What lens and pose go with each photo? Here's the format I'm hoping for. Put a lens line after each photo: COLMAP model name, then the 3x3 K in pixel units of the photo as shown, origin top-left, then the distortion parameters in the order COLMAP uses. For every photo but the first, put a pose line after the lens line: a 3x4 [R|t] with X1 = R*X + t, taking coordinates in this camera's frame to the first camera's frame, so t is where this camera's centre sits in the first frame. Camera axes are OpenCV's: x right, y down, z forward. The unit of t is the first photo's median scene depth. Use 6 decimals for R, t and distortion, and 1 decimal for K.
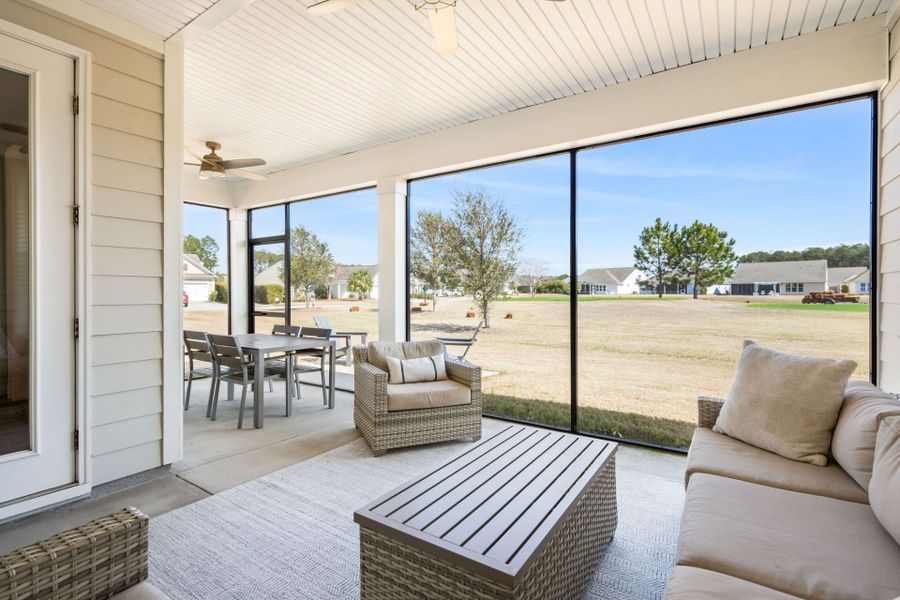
lens RADIAL K [[427.1, 0, 451.2], [0, 427.1, 291.9], [0, 0, 1]] dist [0.000157, 0.000027]
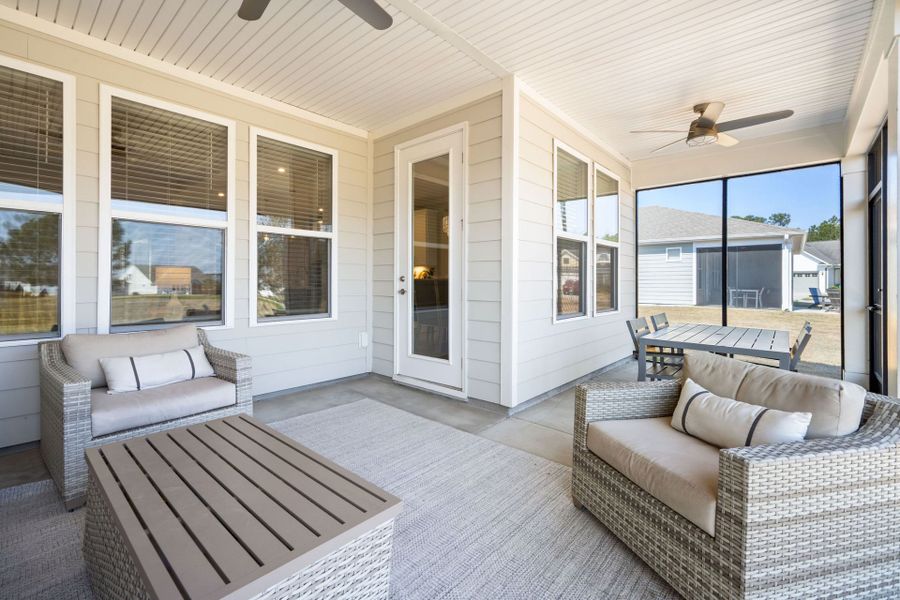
lens RADIAL K [[403.0, 0, 449.5], [0, 403.0, 279.4], [0, 0, 1]] dist [0.001528, 0.000224]
pose [[-0.141342, -0.006497, -0.989940, 0.210501], [-0.005966, 0.999966, -0.005711, 0.011965], [0.989943, 0.005099, -0.141376, 0.377588]]
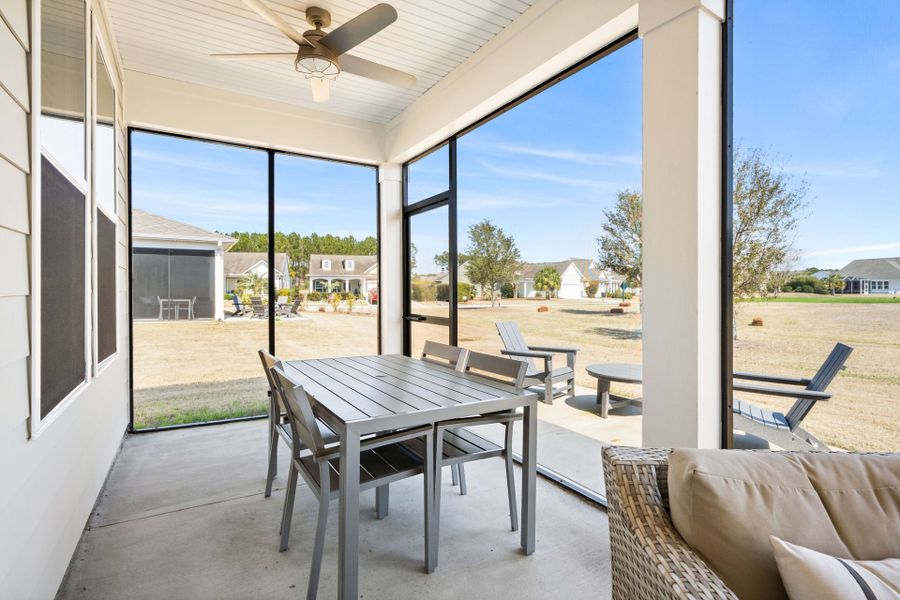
lens RADIAL K [[427.1, 0, 451.2], [0, 427.1, 291.9], [0, 0, 1]] dist [0.000157, 0.000027]
pose [[0.910597, 0.000257, -0.413296, -0.106228], [0.000354, 0.999999, 0.001403, 0.008488], [0.413296, -0.001424, 0.910596, 0.353604]]
